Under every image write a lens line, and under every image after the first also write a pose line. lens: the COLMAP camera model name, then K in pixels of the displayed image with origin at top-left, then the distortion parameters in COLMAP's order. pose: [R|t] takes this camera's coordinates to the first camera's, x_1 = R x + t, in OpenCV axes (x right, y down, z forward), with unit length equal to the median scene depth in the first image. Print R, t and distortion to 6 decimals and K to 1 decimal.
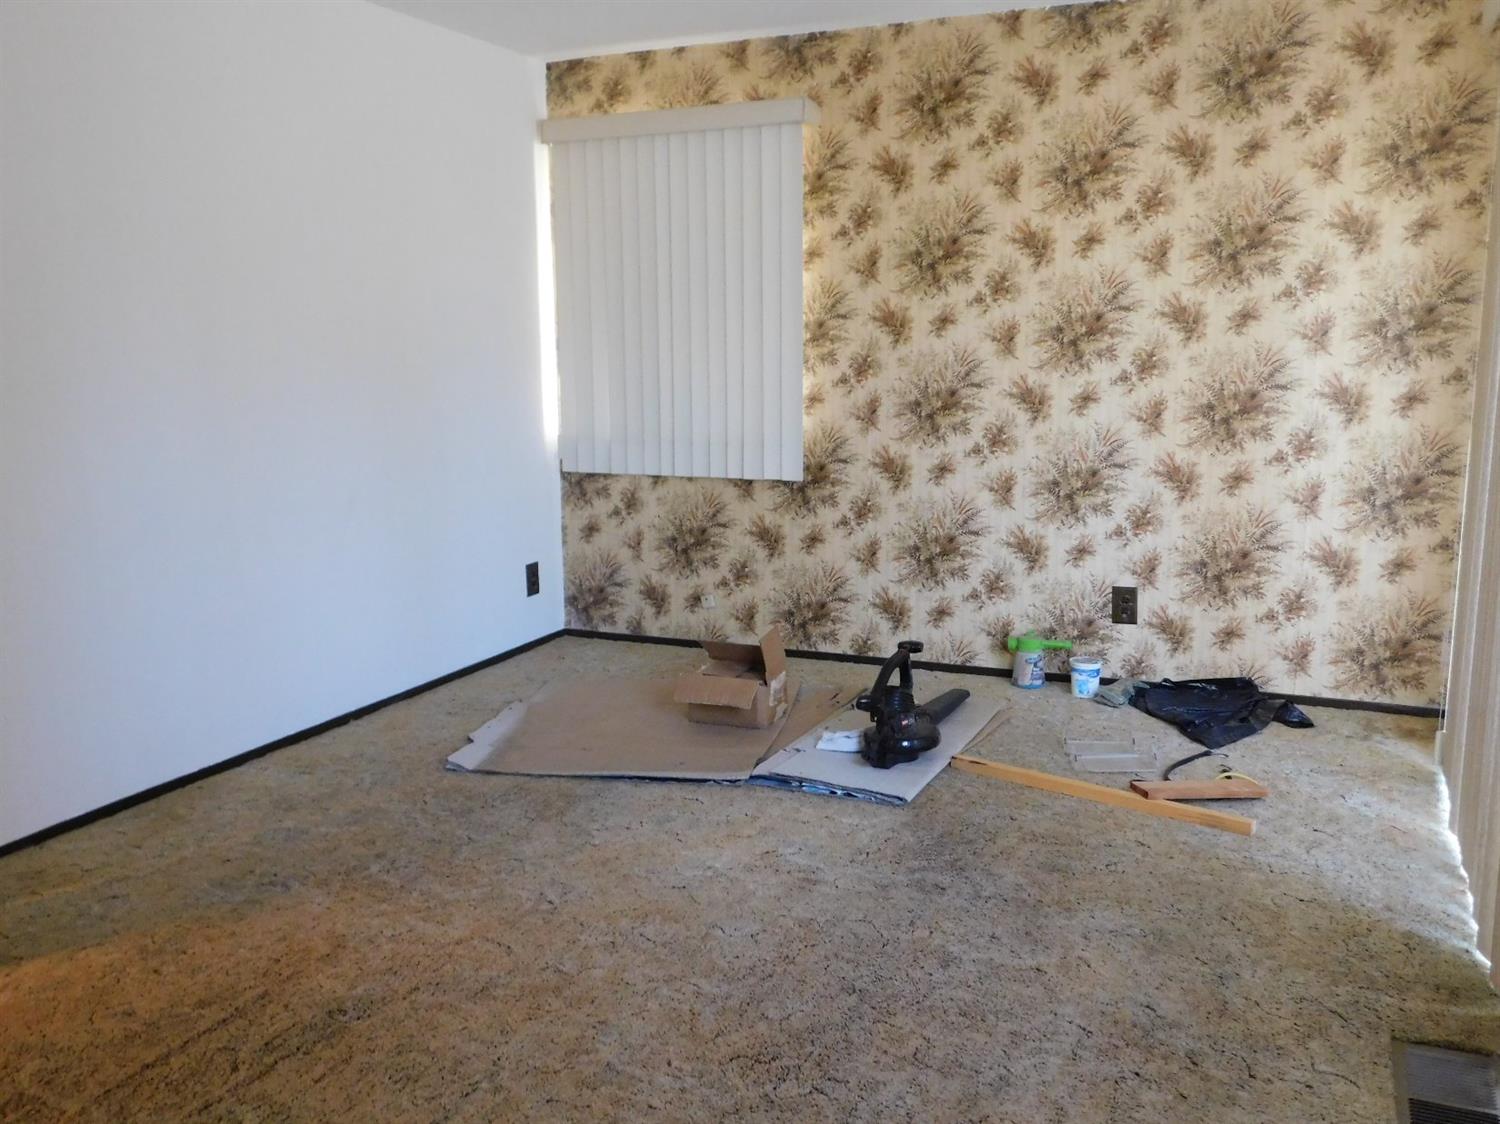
lens RADIAL K [[1271.9, 0, 750.0], [0, 1271.9, 562.0], [0, 0, 1]] dist [-0.006915, -0.003215]
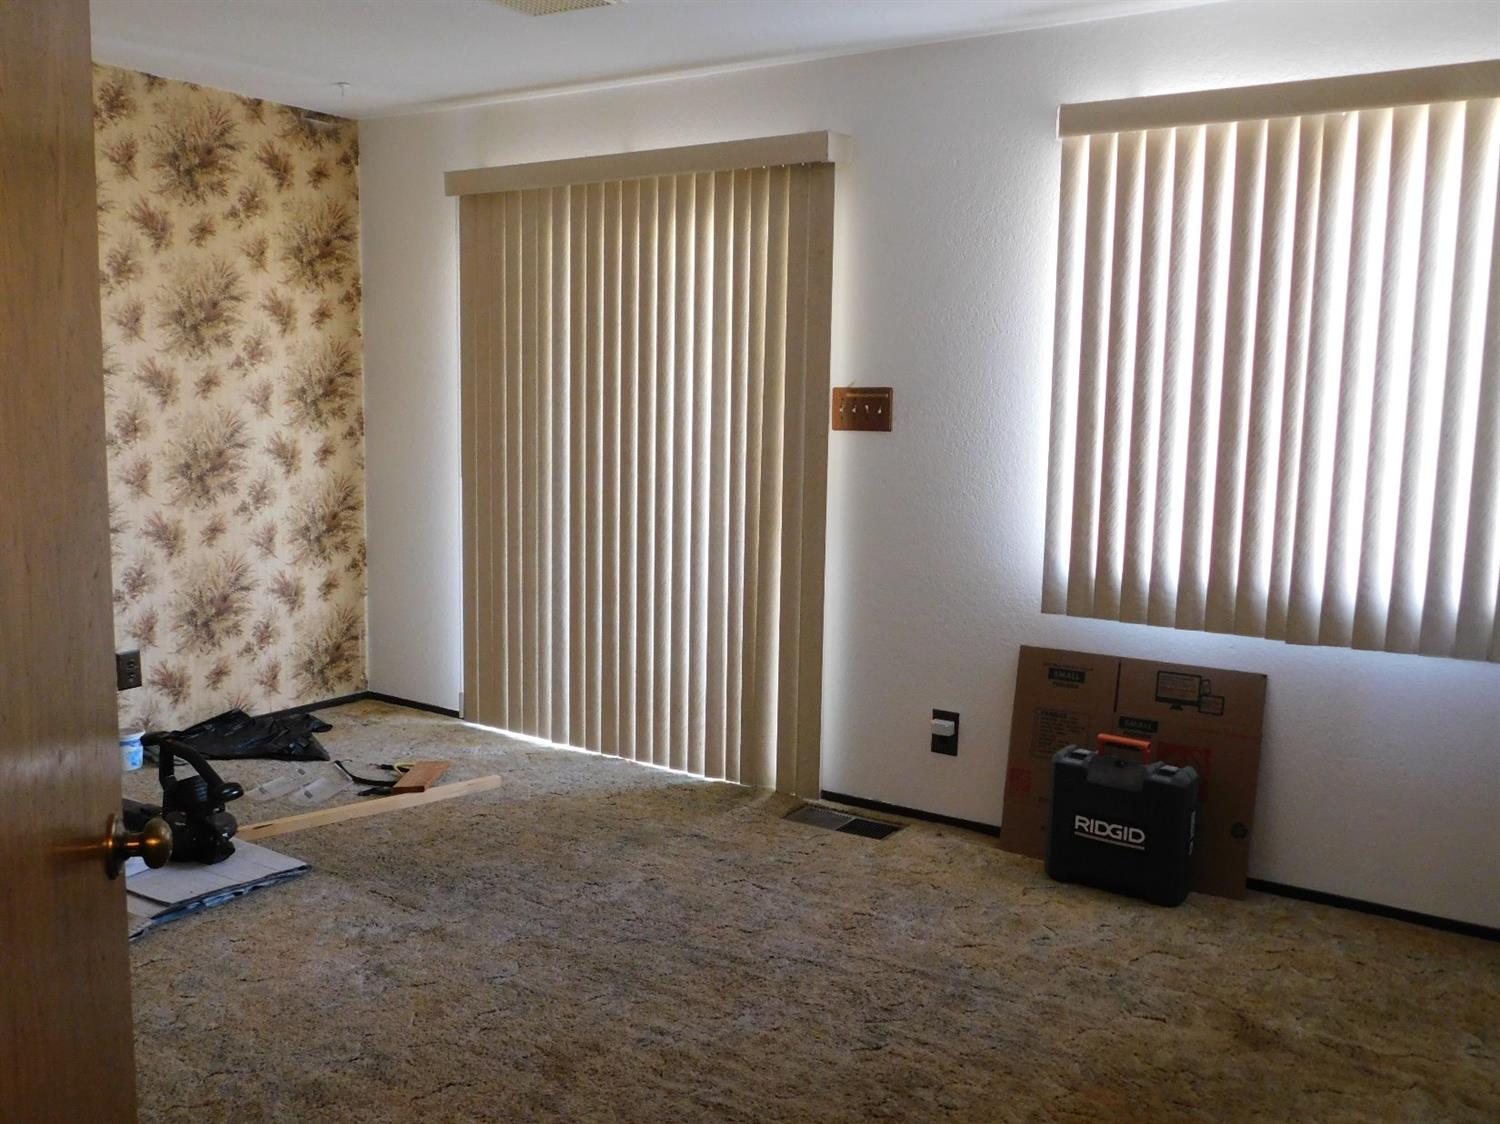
lens RADIAL K [[1271.9, 0, 750.0], [0, 1271.9, 562.0], [0, 0, 1]] dist [-0.006915, -0.003215]
pose [[0.184757, -0.118384, 0.975628, -0.624071], [0.152044, 0.984209, 0.090632, -0.070781], [-0.970952, 0.131594, 0.199839, 0.355792]]
